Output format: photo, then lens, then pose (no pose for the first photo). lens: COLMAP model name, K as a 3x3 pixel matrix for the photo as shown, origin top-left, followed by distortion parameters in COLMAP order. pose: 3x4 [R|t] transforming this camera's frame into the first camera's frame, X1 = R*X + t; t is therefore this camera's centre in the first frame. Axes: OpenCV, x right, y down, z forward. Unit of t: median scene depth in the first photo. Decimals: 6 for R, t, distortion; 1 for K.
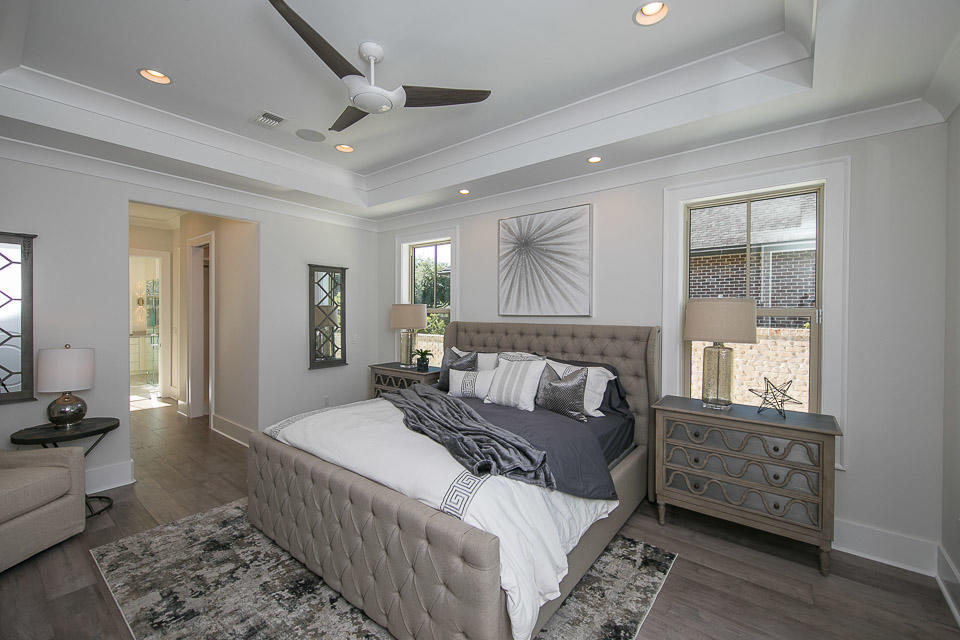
lens RADIAL K [[393.4, 0, 479.9], [0, 393.4, 316.4], [0, 0, 1]] dist [0.022072, 0.000111]
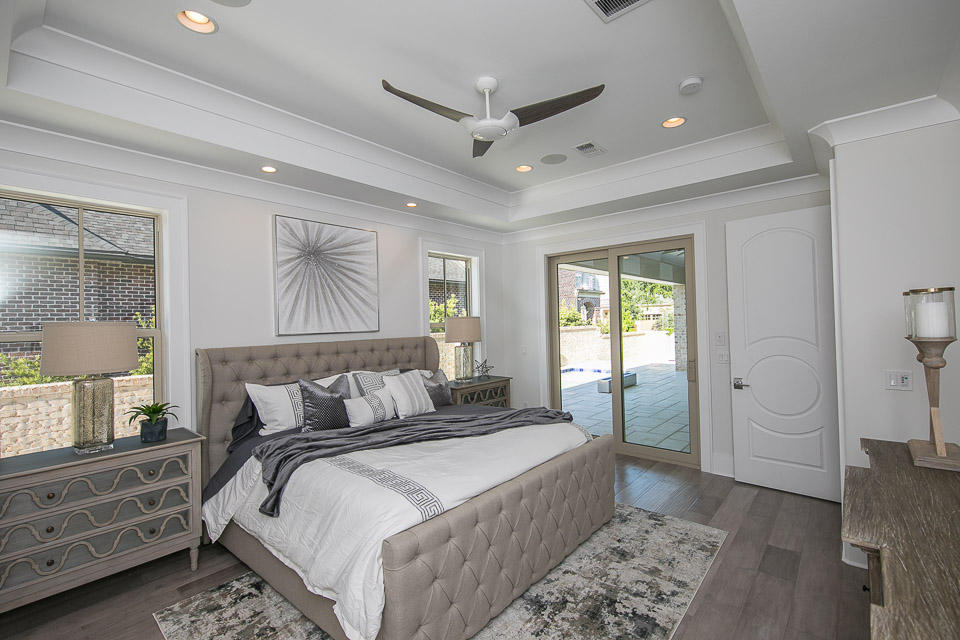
lens RADIAL K [[426.1, 0, 476.9], [0, 426.1, 323.4], [0, 0, 1]] dist [-0.002528, -0.000206]
pose [[0.066704, -0.015639, 0.997650, -0.856950], [0.029114, 0.999482, 0.013721, -0.028621], [-0.997348, 0.028130, 0.067125, 0.591191]]
